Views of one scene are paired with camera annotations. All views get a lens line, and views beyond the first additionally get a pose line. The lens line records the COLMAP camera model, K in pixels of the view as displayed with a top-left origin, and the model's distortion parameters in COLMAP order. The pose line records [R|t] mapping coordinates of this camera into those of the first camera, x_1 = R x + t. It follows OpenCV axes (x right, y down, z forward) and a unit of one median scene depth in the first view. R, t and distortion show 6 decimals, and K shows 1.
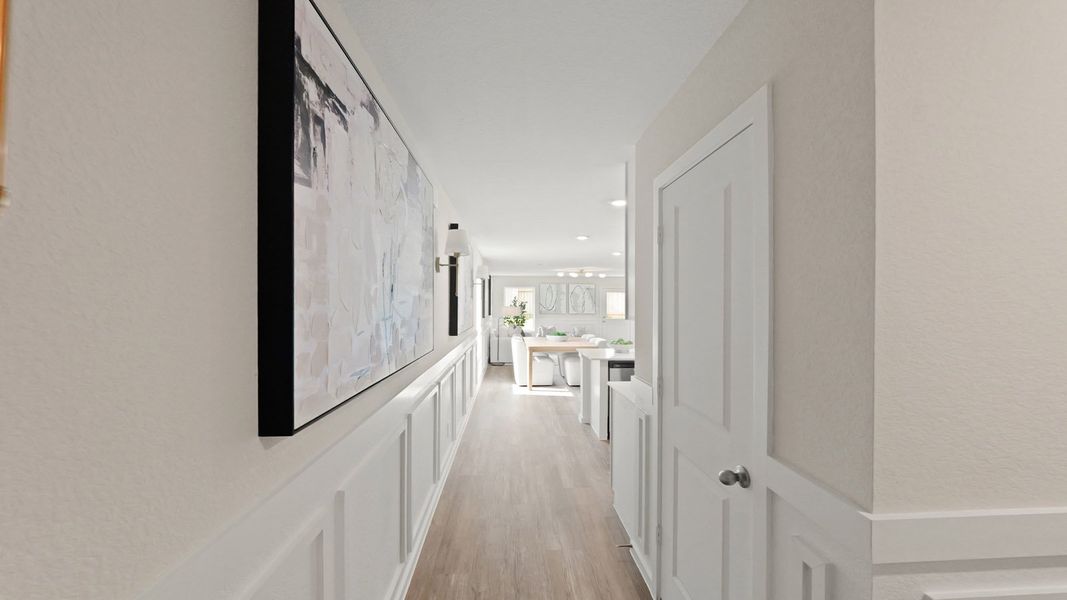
lens RADIAL K [[446.9, 0, 536.3], [0, 446.9, 296.5], [0, 0, 1]] dist [-0.008712, 0.000116]
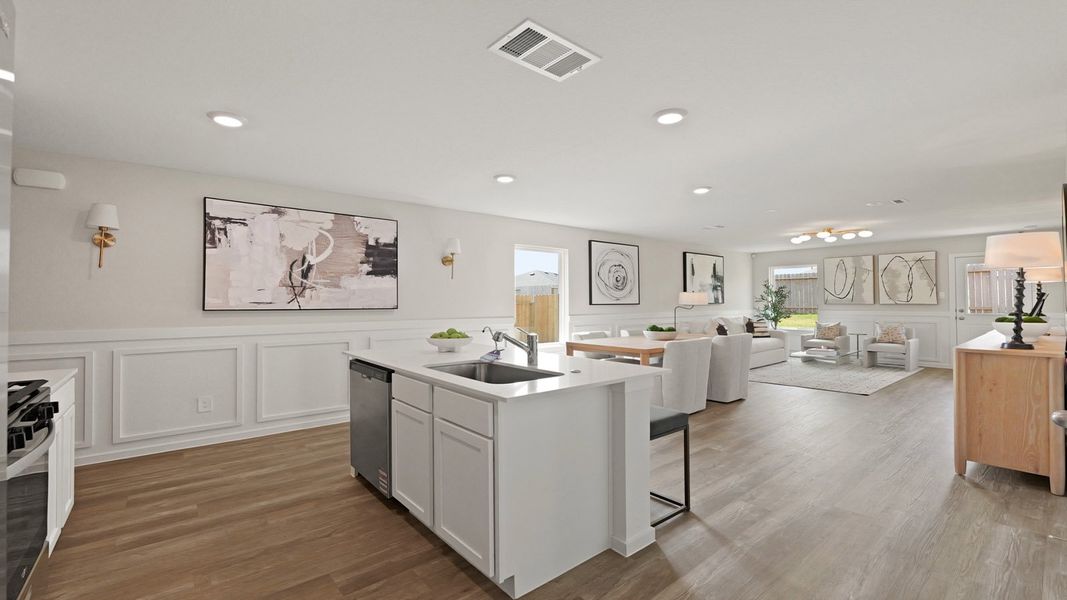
lens RADIAL K [[446.9, 0, 536.3], [0, 446.9, 296.5], [0, 0, 1]] dist [-0.008712, 0.000116]
pose [[0.594830, -0.017975, -0.803650, 0.280641], [0.023368, 0.999714, -0.005064, 0.020418], [0.803512, -0.015768, 0.595080, 0.270873]]
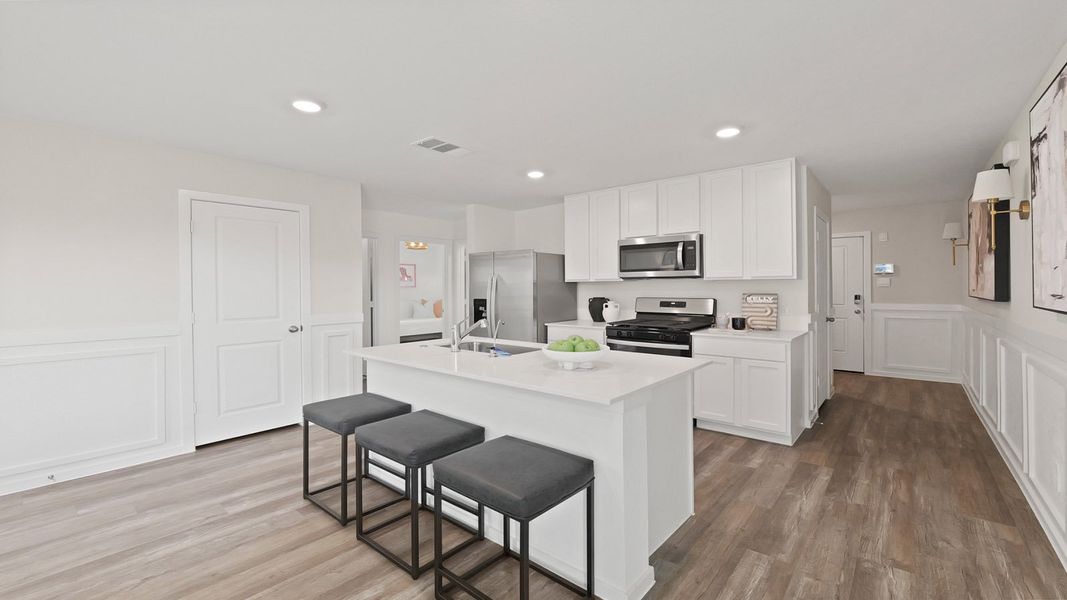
lens RADIAL K [[437.0, 0, 533.5], [0, 437.0, 300.0], [0, 0, 1]] dist [-0.007336, 0.000132]
pose [[-0.718208, -0.019848, 0.695545, -0.025367], [-0.011936, 0.999797, 0.016206, 0.020249], [-0.695726, 0.003337, -0.718299, 0.492149]]
